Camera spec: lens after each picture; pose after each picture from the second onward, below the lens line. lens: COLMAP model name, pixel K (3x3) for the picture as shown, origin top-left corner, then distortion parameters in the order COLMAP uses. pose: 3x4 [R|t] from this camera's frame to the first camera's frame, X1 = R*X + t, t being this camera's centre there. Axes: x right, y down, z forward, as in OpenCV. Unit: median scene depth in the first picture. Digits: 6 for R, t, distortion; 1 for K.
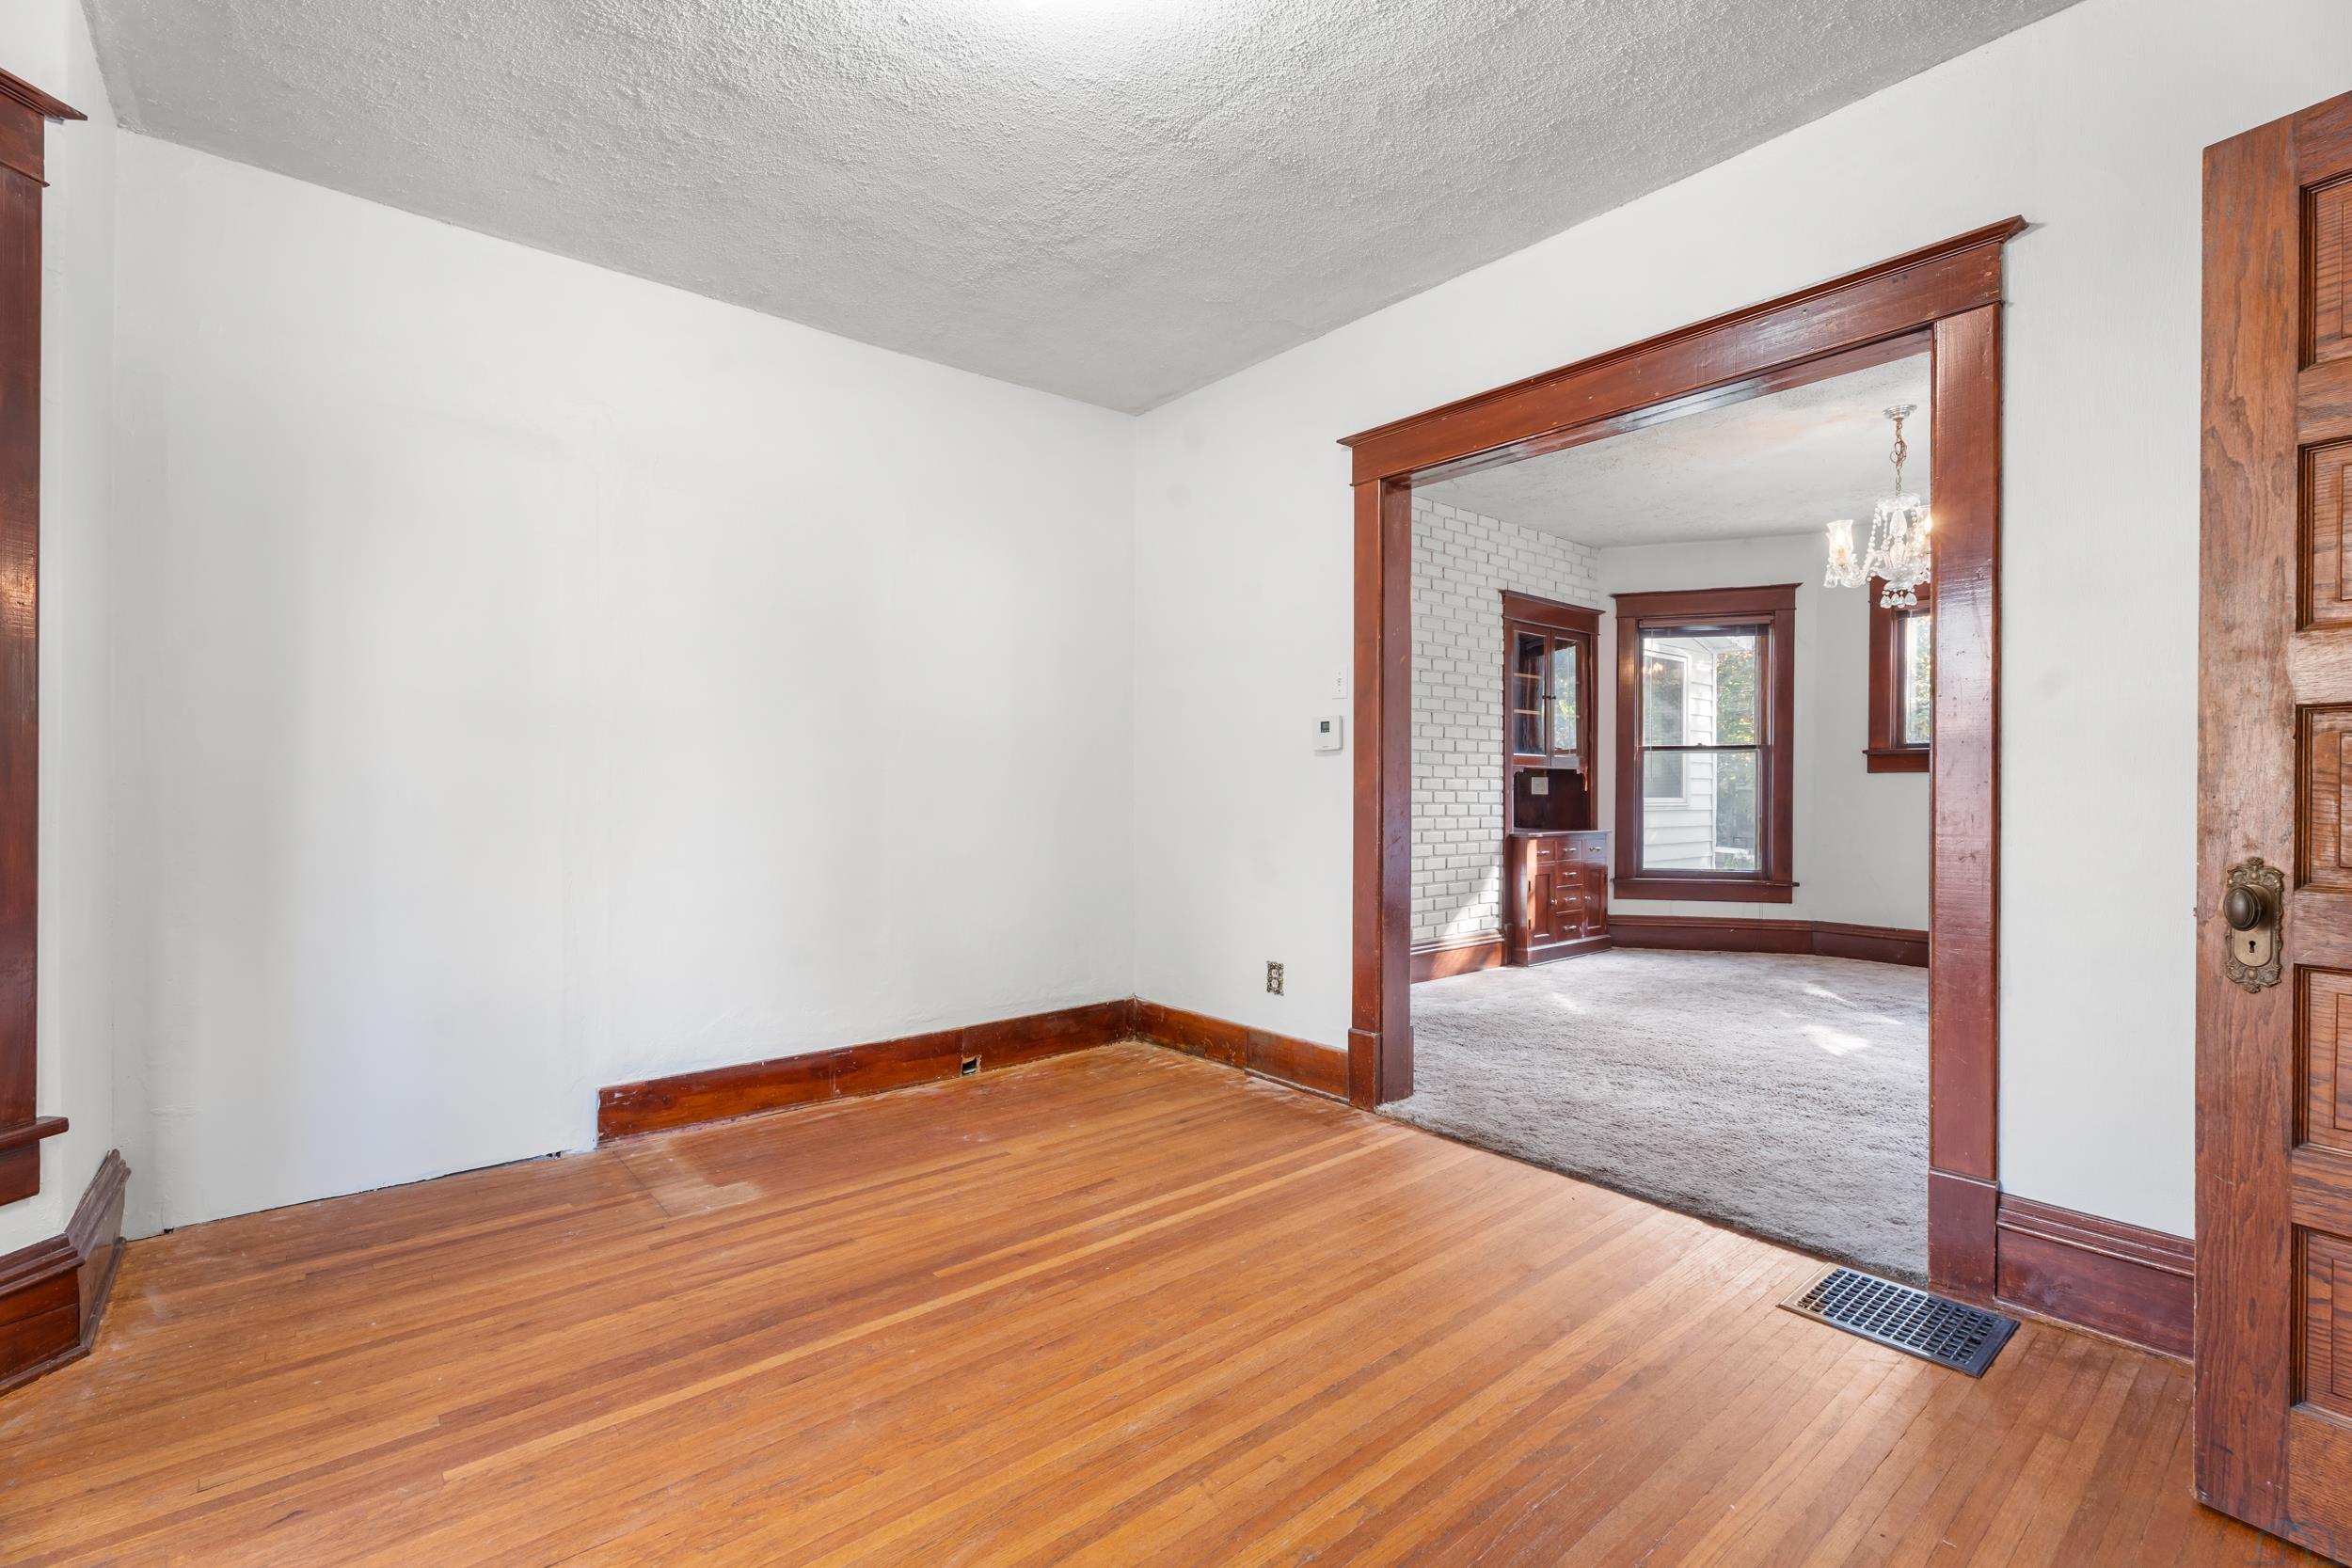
lens RADIAL K [[1042.1, 0, 1173.4], [0, 1042.1, 782.9], [0, 0, 1]] dist [0.003207, 0.000152]
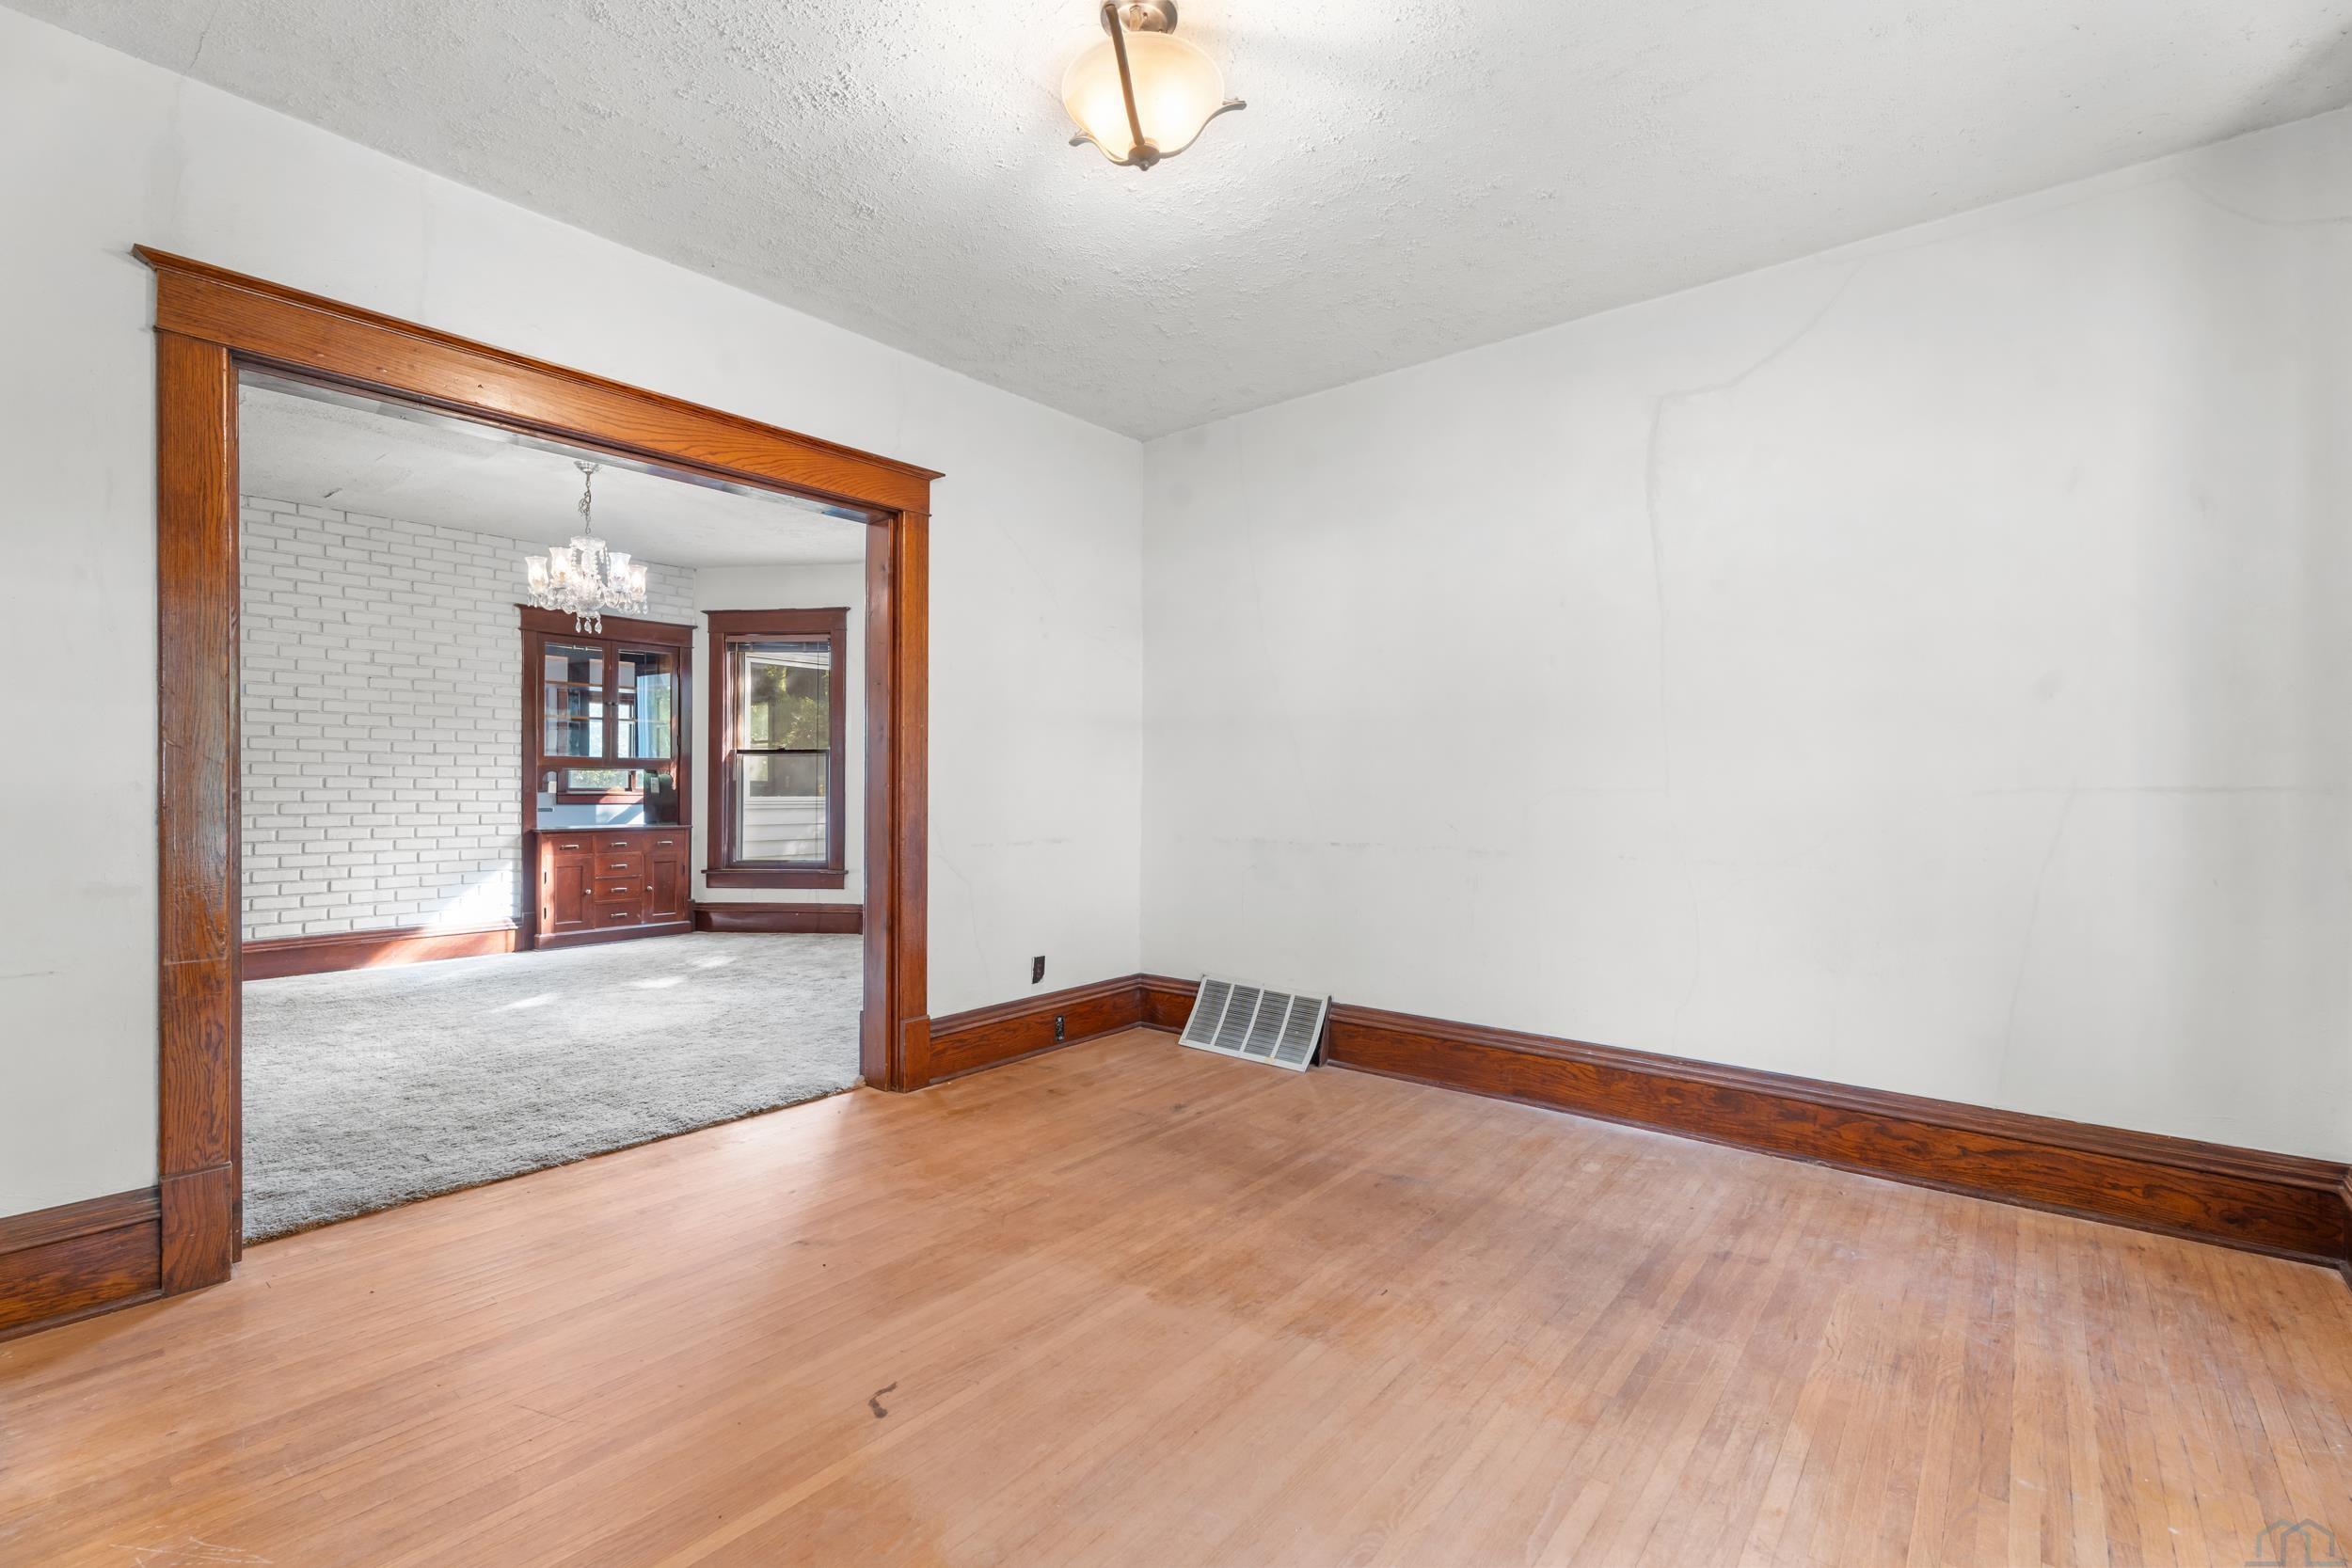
lens RADIAL K [[1042.1, 0, 1180.2], [0, 1042.1, 786.3], [0, 0, 1]] dist [0.003207, 0.000152]
pose [[0.979838, -0.001872, 0.199784, 0.723993], [0.001732, 0.999998, 0.000875, 0.003863], [-0.199786, -0.000512, 0.979839, -0.186951]]
